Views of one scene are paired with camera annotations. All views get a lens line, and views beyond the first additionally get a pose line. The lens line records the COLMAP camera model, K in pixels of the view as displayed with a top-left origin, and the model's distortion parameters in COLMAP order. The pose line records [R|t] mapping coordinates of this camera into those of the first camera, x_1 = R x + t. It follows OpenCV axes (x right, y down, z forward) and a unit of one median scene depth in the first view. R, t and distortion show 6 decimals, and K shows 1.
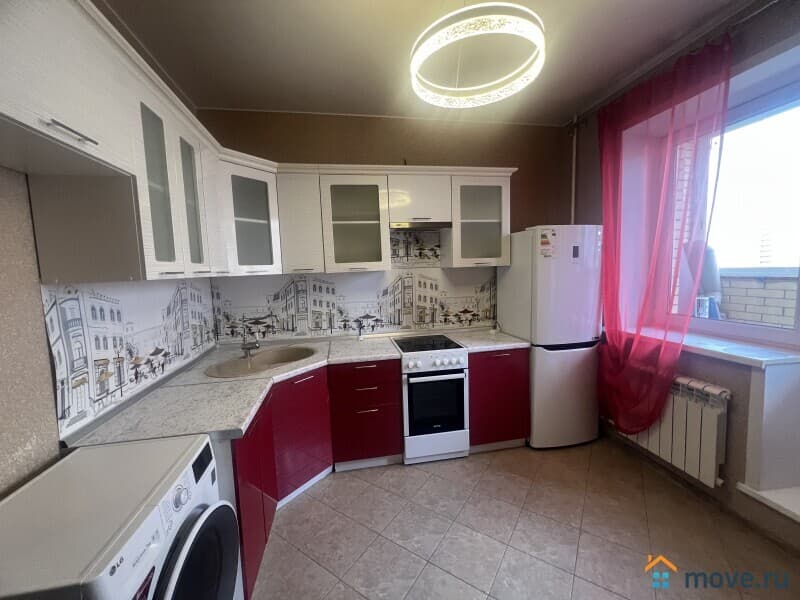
lens RADIAL K [[321.1, 0, 398.5], [0, 321.1, 299.1], [0, 0, 1]] dist [-0.002787, 0.000240]
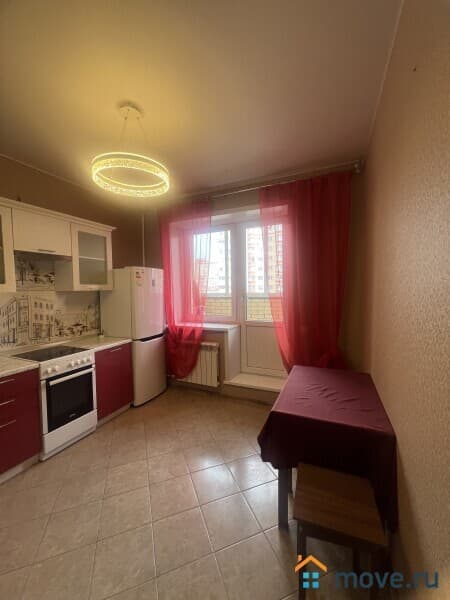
lens RADIAL K [[240.8, 0, 226.4], [0, 240.8, 298.0], [0, 0, 1]] dist [-0.002787, 0.000240]
pose [[0.567293, -0.007154, 0.823485, -0.301374], [0.074992, 0.996256, -0.043006, 0.021124], [-0.820094, 0.086151, 0.565706, -0.070571]]
